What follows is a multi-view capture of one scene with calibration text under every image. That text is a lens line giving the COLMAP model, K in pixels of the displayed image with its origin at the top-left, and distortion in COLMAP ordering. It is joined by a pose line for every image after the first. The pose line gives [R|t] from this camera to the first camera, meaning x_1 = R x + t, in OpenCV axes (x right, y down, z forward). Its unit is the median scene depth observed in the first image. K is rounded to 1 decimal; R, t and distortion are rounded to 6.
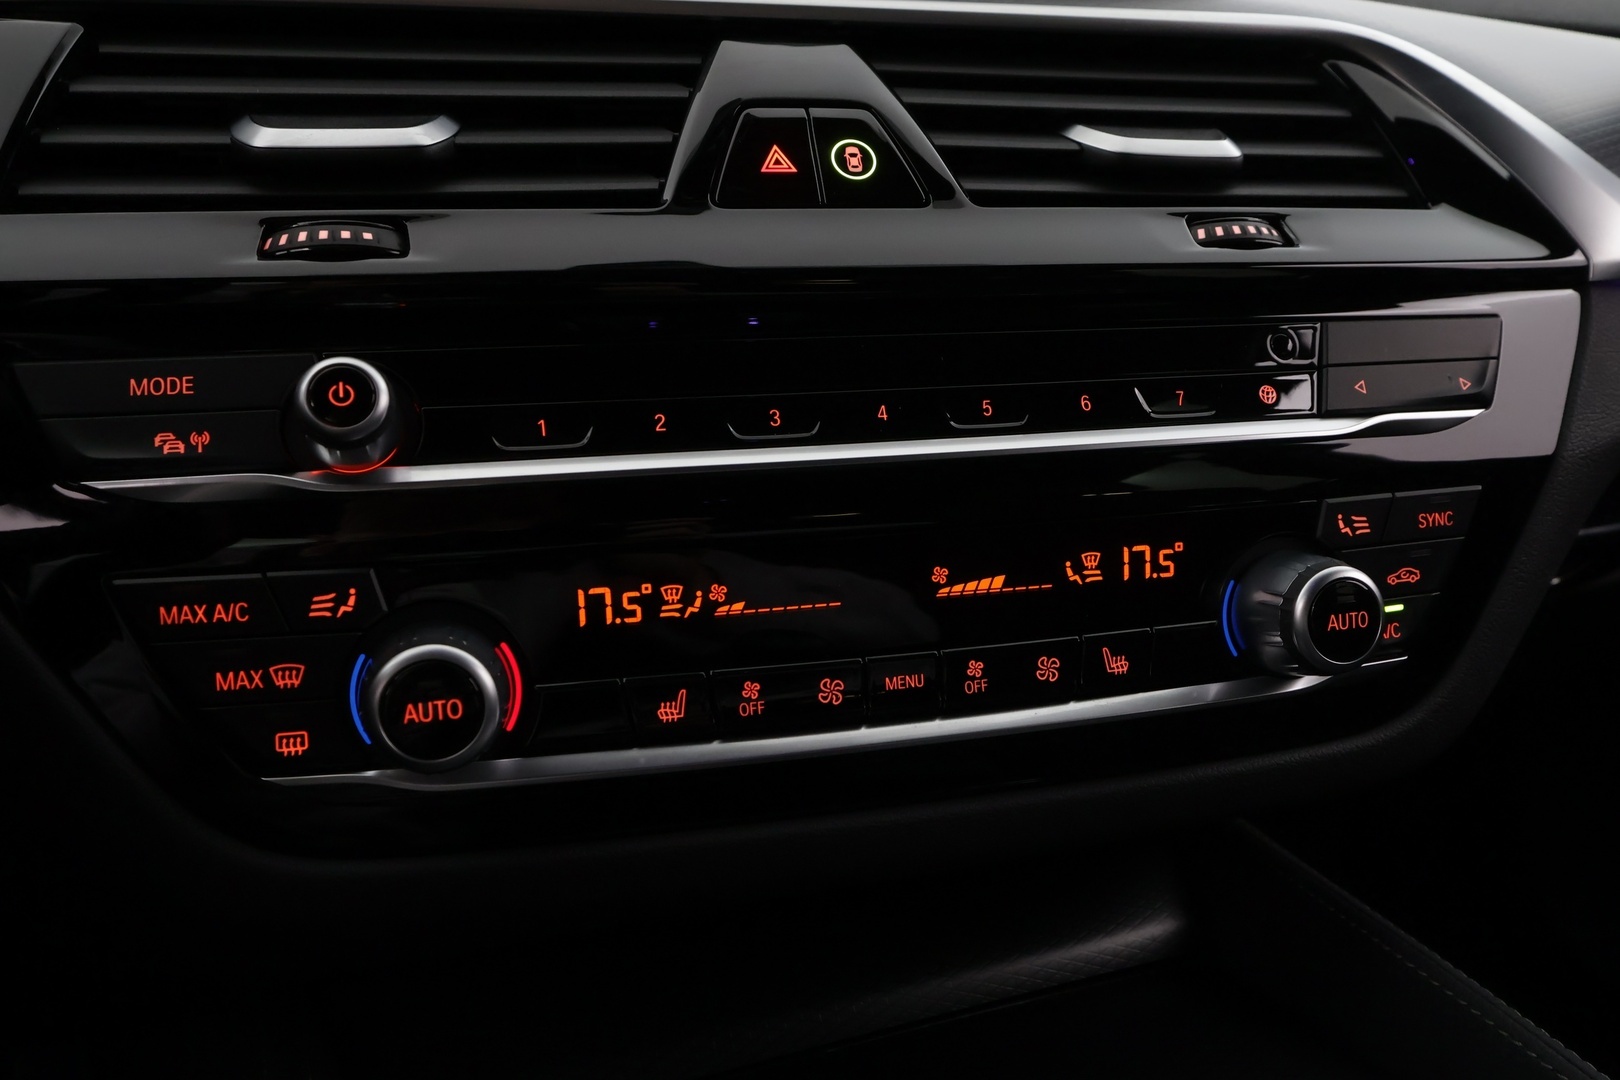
lens RADIAL K [[1283.7, 0, 820.2], [0, 1283.7, 532.9], [0, 0, 1]] dist [-0.000144, 0.003769]
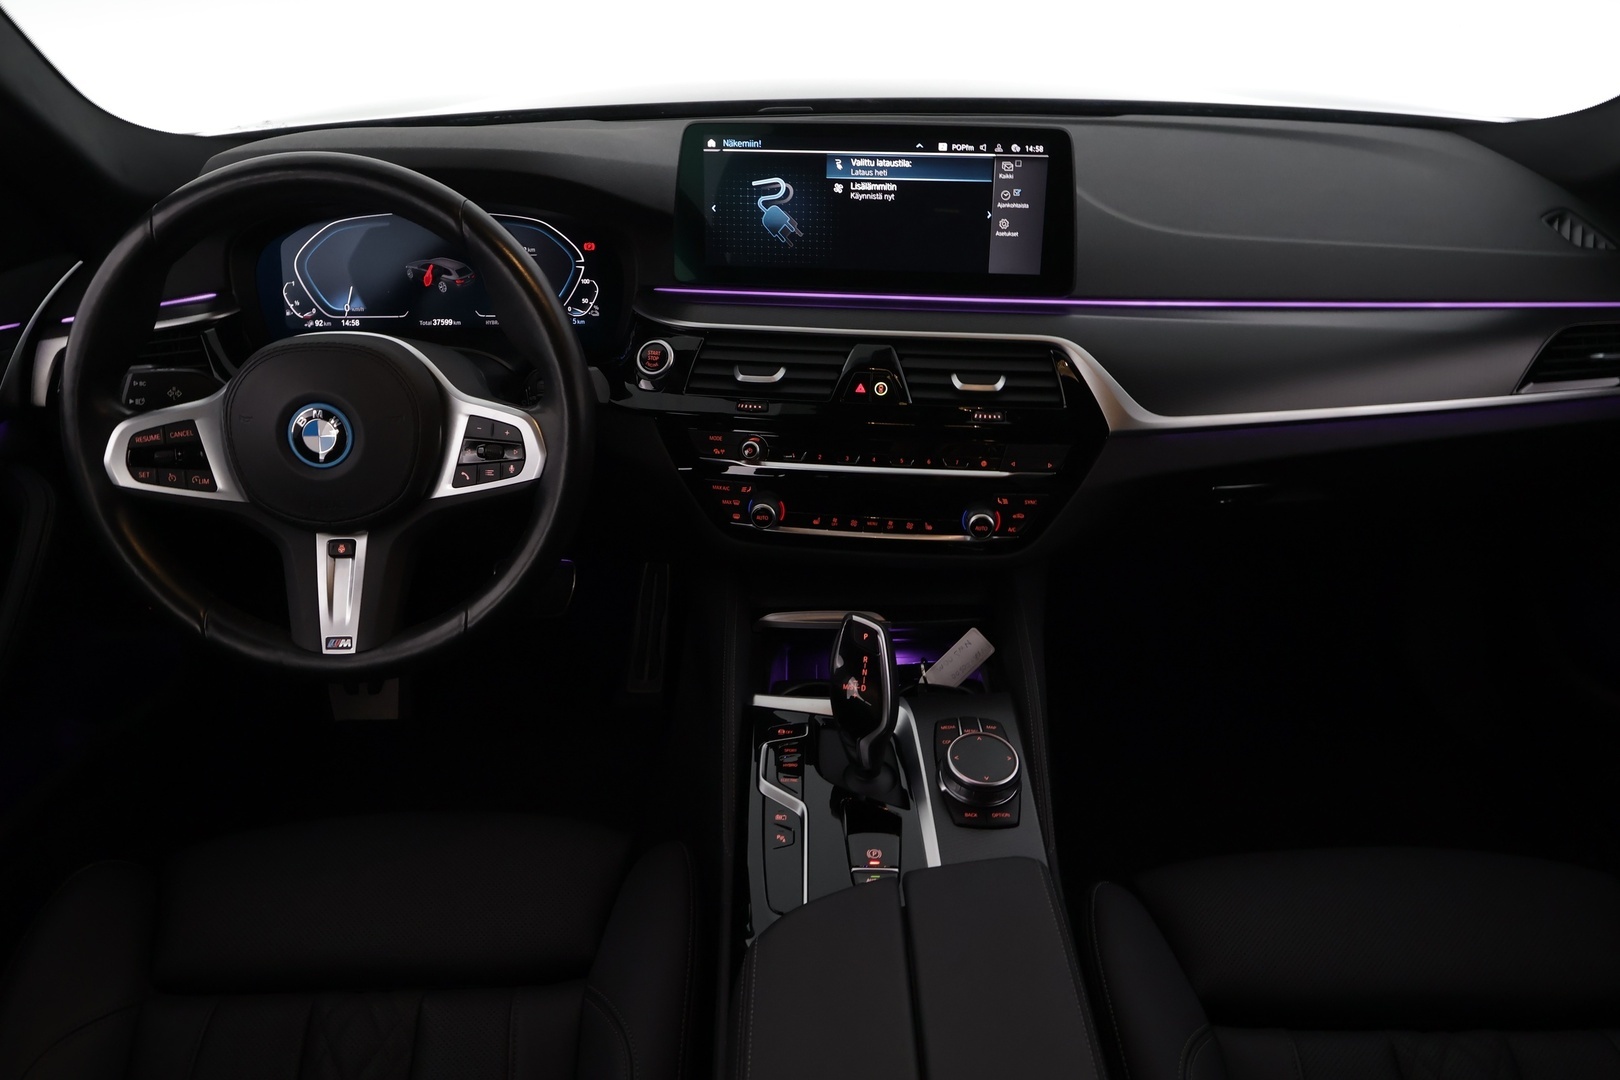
lens RADIAL K [[1283.7, 0, 817.2], [0, 1283.7, 536.0], [0, 0, 1]] dist [-0.000144, 0.003769]
pose [[0.926852, 0.182900, -0.327860, 1.411025], [-0.082185, 0.950968, 0.298170, -1.189063], [0.366320, -0.249415, 0.896439, -3.109726]]
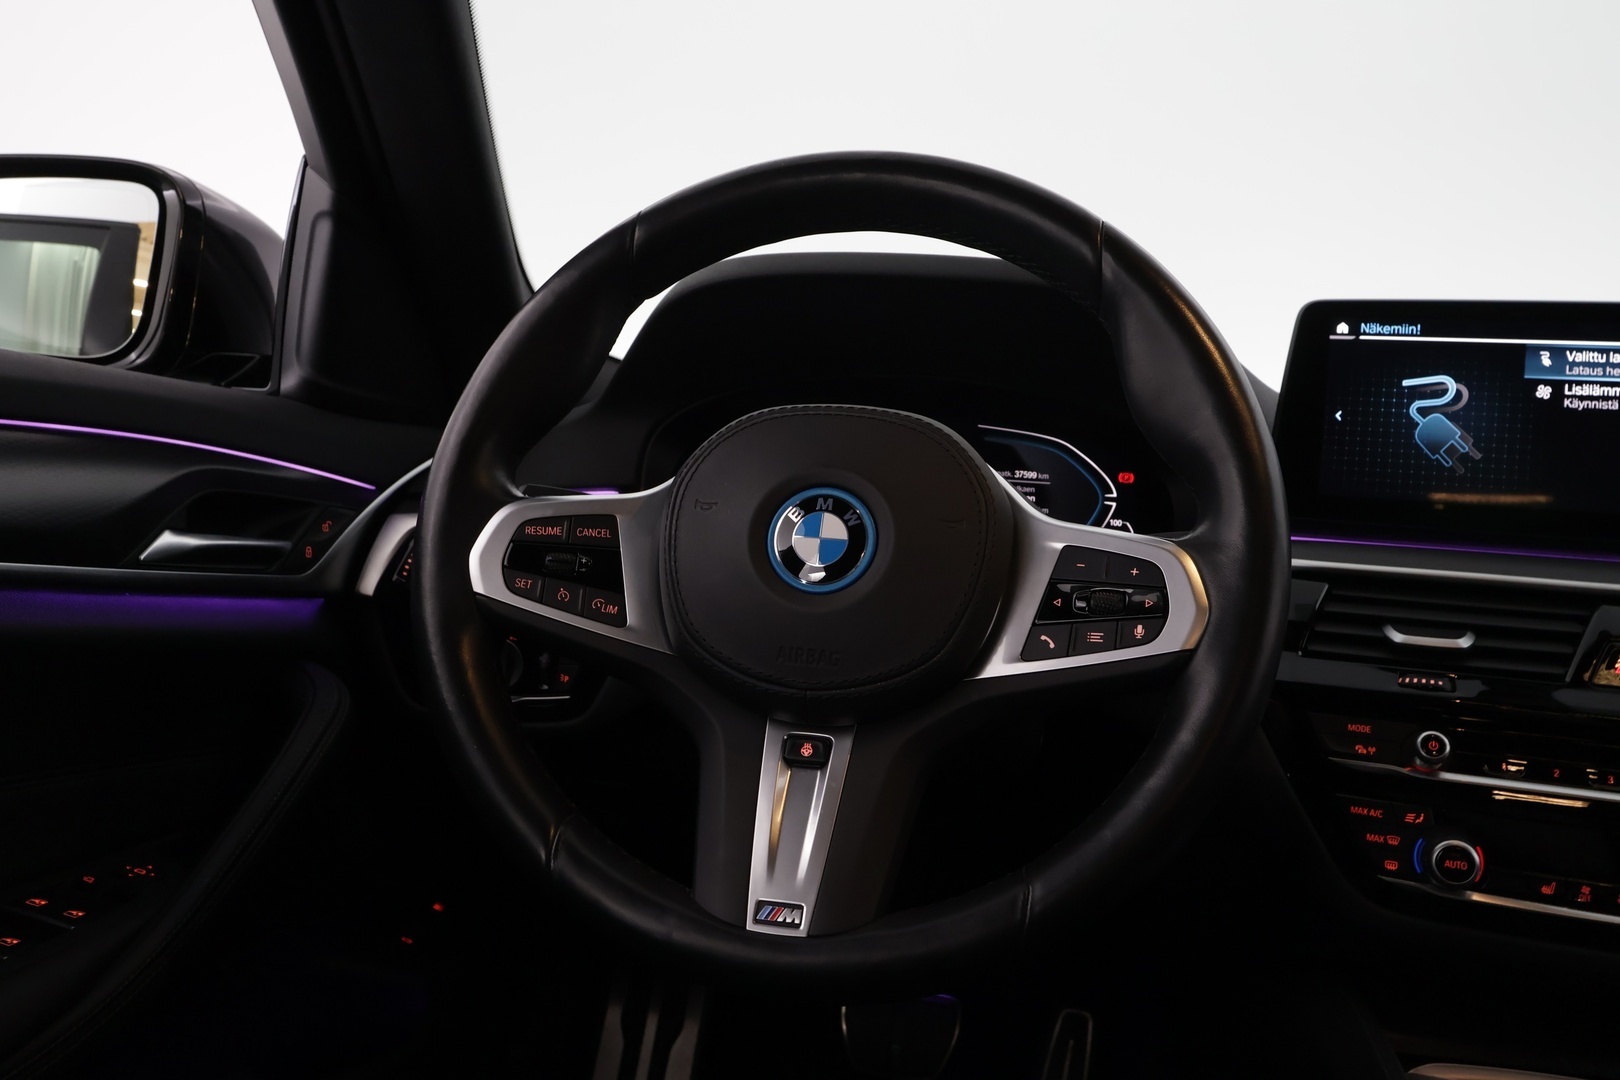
lens RADIAL K [[1283.7, 0, 806.7], [0, 1283.7, 541.1], [0, 0, 1]] dist [-0.000144, 0.003769]
pose [[0.830424, 0.097379, -0.548555, -0.009875], [-0.184227, 0.977214, -0.105416, 0.005594], [0.525791, 0.188599, 0.829442, -2.069976]]
